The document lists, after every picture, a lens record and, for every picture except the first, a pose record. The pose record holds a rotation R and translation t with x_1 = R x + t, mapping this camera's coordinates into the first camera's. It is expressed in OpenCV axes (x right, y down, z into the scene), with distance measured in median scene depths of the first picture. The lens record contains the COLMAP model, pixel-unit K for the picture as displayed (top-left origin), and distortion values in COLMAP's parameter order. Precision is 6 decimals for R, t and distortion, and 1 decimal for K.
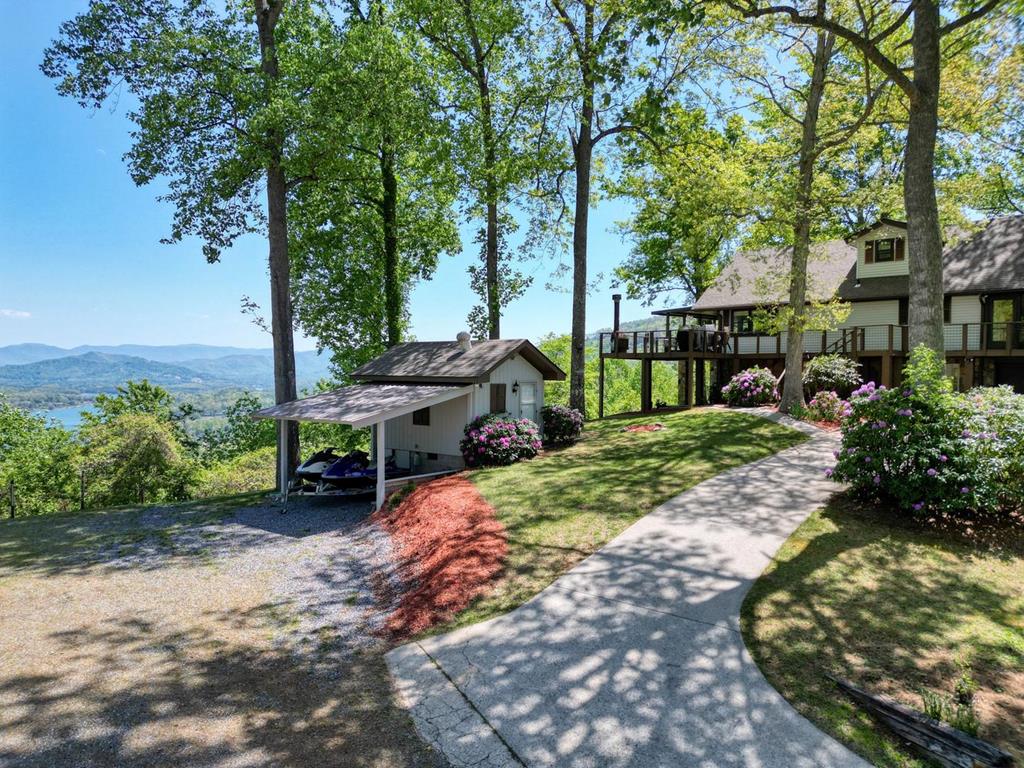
lens RADIAL K [[707.0, 0, 512.0], [0, 707.0, 384.0], [0, 0, 1]] dist [0.048520, -0.001127]
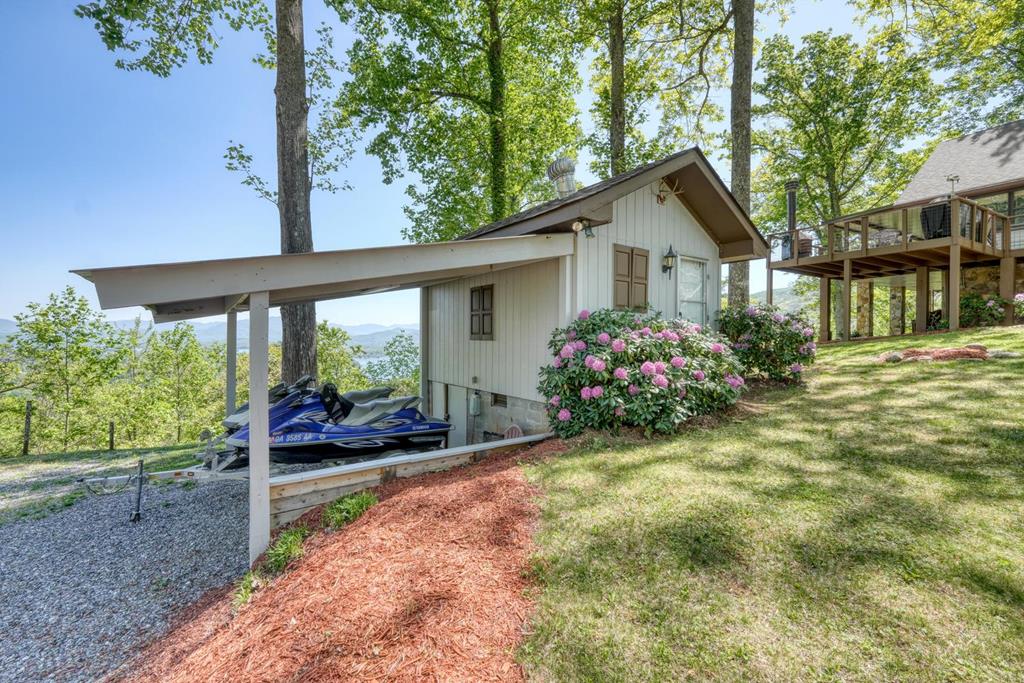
lens RADIAL K [[431.0, 0, 511.9], [0, 431.0, 339.2], [0, 0, 1]] dist [-0.000491, 0.000038]
pose [[0.965049, 0.000875, -0.262069, -0.017482], [-0.003720, 0.999939, -0.010359, 0.050486], [0.262044, 0.010972, 0.964994, 0.575357]]
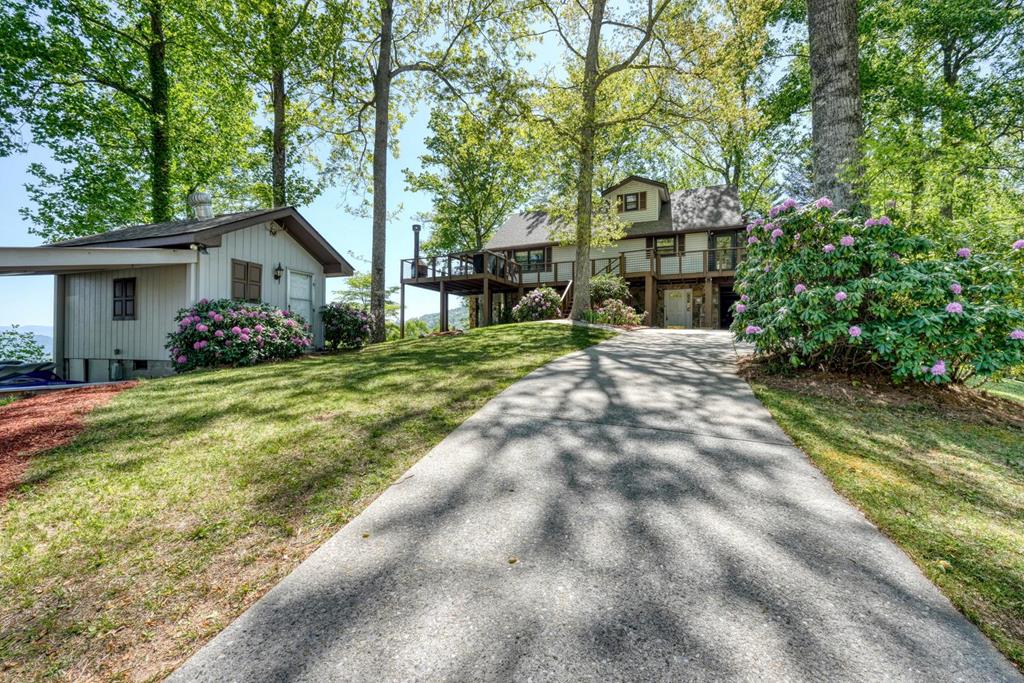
lens RADIAL K [[431.0, 0, 511.9], [0, 431.0, 339.2], [0, 0, 1]] dist [-0.000491, 0.000038]
pose [[0.938044, 0.000172, 0.346515, 0.066574], [0.008890, 0.999659, -0.024562, 0.075119], [-0.346401, 0.026121, 0.937723, 0.396889]]
